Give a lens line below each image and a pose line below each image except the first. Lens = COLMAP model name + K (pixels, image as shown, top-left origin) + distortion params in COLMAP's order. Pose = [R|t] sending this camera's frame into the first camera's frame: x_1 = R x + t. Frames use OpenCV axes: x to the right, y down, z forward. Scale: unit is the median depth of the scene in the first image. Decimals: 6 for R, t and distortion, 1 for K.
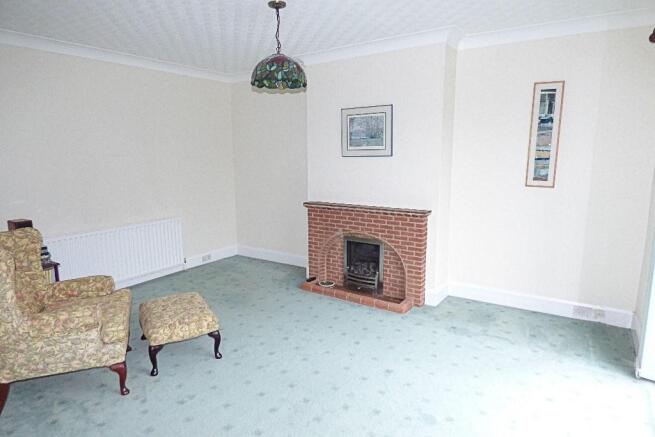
lens RADIAL K [[399.1, 0, 327.0], [0, 399.1, 218.3], [0, 0, 1]] dist [-0.000598, 0.000188]
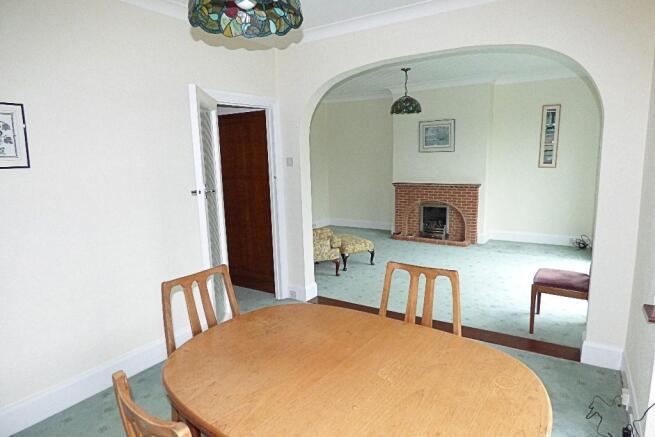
lens RADIAL K [[399.1, 0, 328.0], [0, 399.1, 218.5], [0, 0, 1]] dist [-0.000598, 0.000188]
pose [[0.999698, -0.022251, 0.010474, -0.387874], [0.022284, 0.999747, -0.003054, 0.113992], [-0.010404, 0.003287, 0.999940, -0.628225]]
